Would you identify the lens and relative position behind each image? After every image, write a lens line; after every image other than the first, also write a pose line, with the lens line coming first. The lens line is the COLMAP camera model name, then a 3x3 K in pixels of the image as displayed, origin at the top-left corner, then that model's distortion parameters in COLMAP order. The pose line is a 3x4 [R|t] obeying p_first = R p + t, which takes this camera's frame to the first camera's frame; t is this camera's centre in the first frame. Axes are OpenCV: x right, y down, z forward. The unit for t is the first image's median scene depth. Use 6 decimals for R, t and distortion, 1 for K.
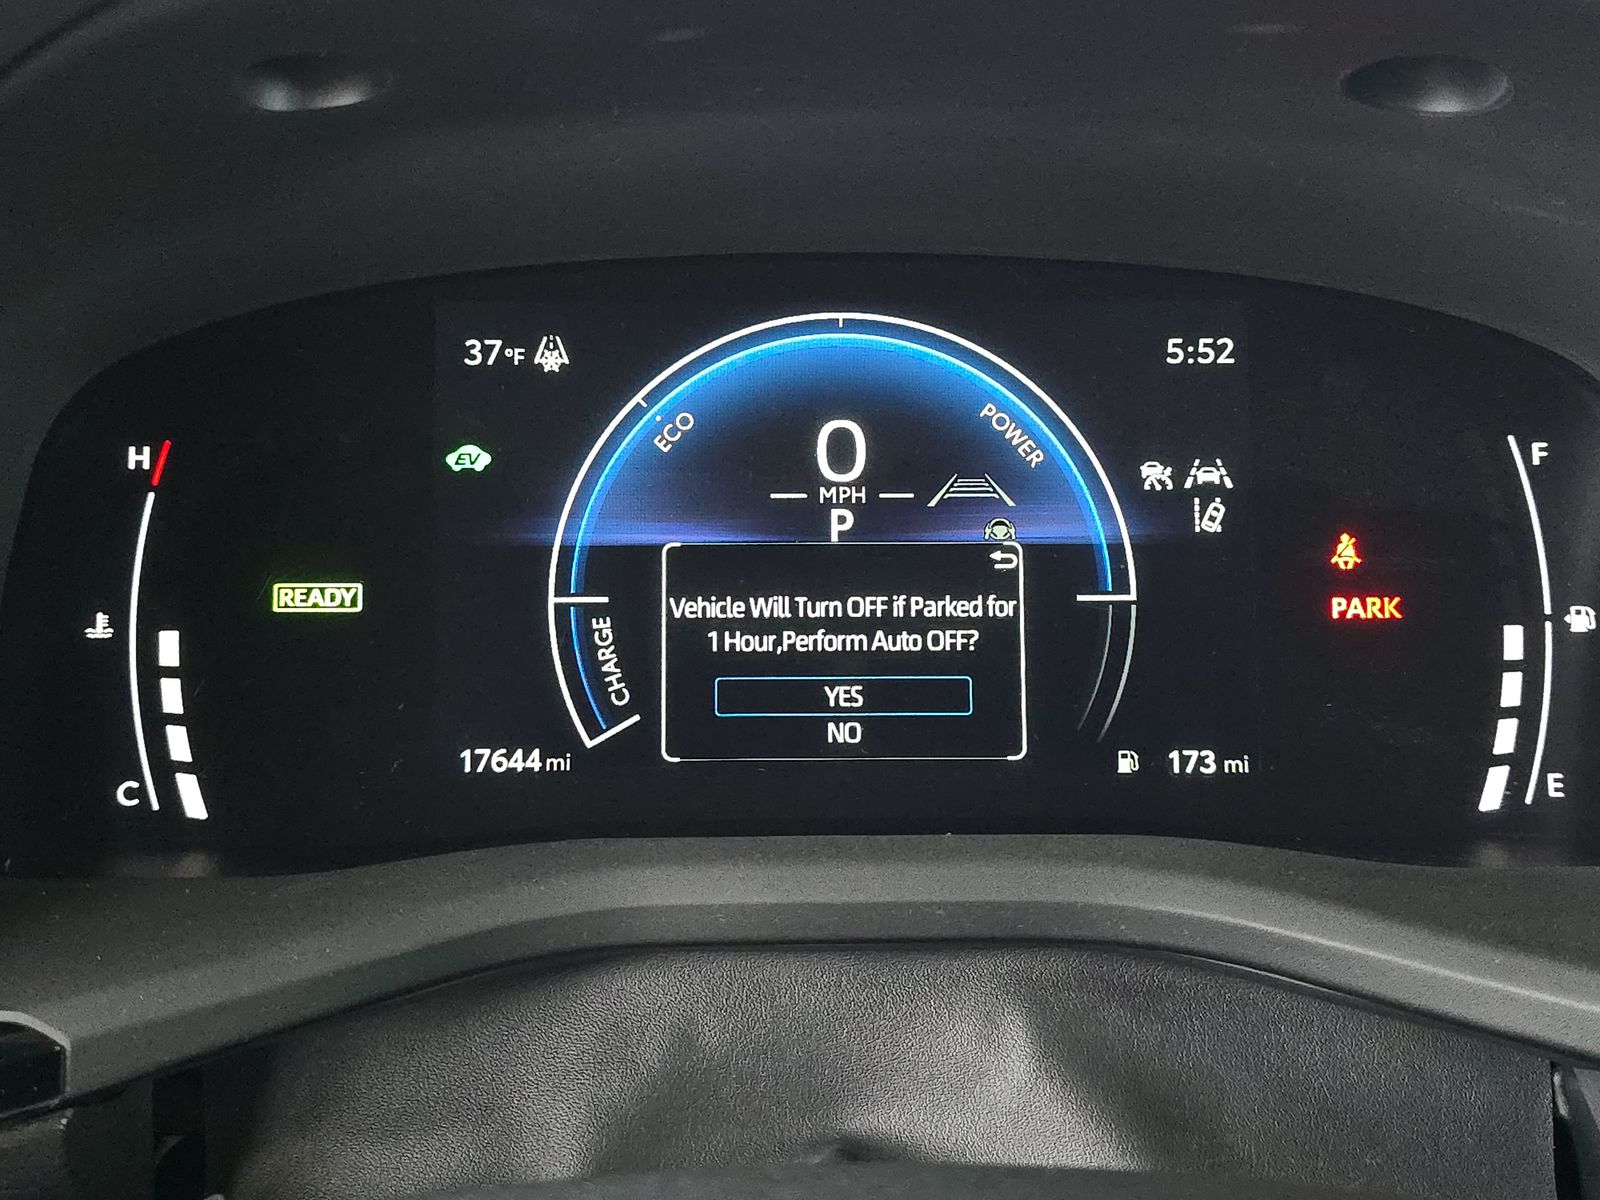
lens RADIAL K [[1062.1, 0, 801.3], [0, 1062.1, 603.6], [0, 0, 1]] dist [0.034756, -0.029758]
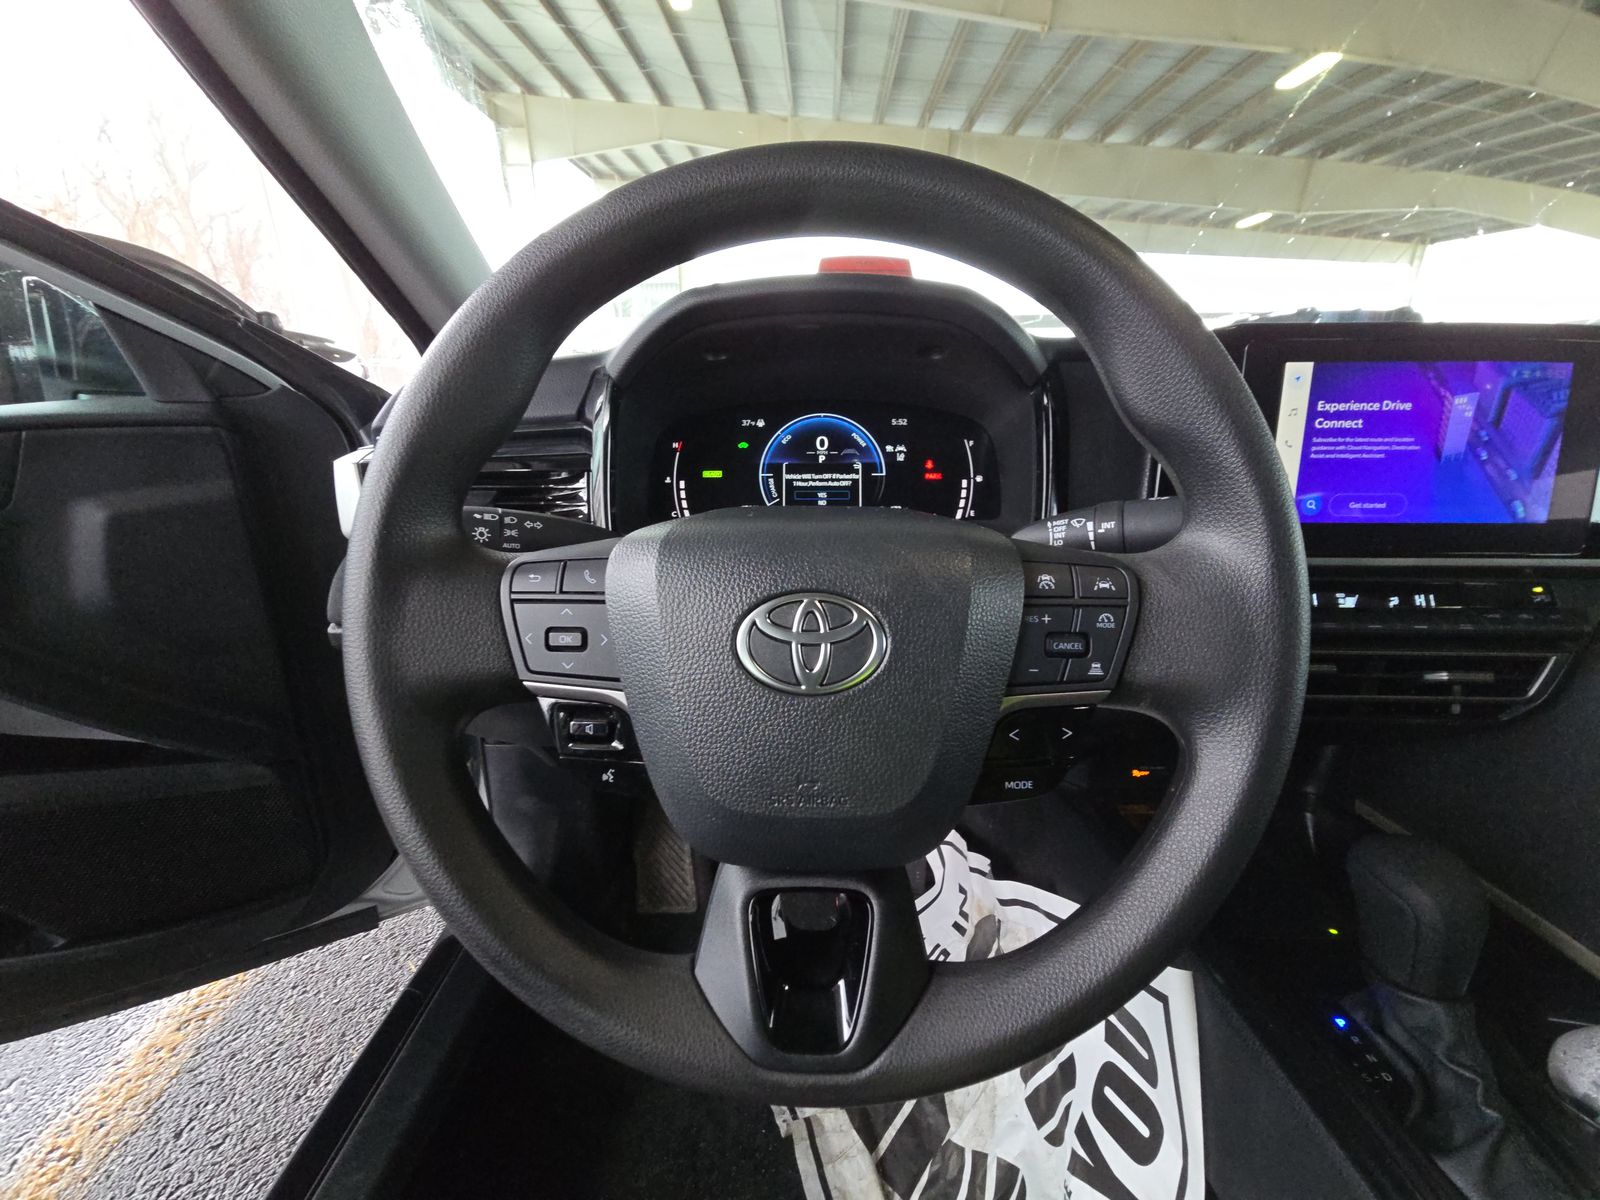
lens RADIAL K [[637.6, 0, 805.8], [0, 637.6, 608.0], [0, 0, 1]] dist [0.002020, -0.000011]
pose [[0.999143, 0.006716, -0.040852, 0.085943], [-0.006778, 0.999976, -0.001378, 0.590080], [0.040842, 0.001654, 0.999164, -1.819361]]
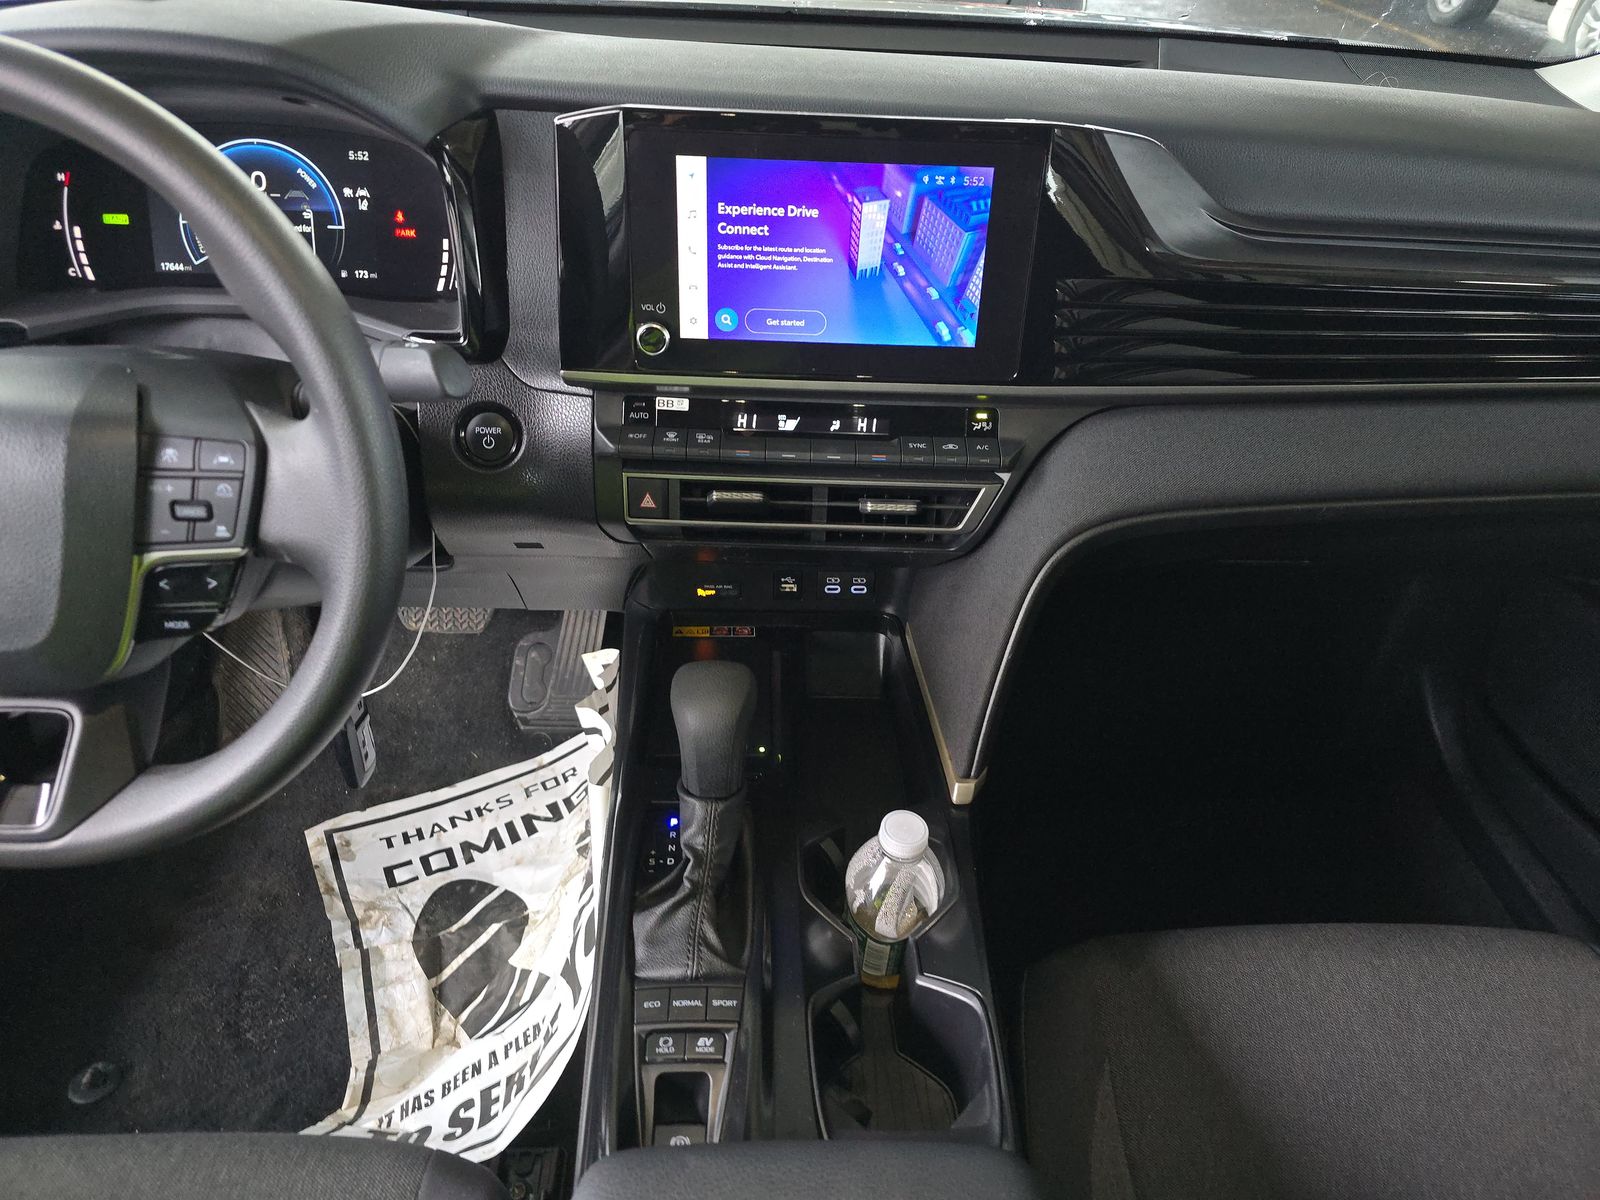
lens RADIAL K [[1062.1, 0, 798.9], [0, 1062.1, 601.1], [0, 0, 1]] dist [0.034756, -0.029758]
pose [[0.999259, 0.024235, 0.029915, 1.806192], [-0.031748, 0.958244, 0.284185, 0.129900], [-0.021778, -0.284924, 0.958303, -2.946042]]
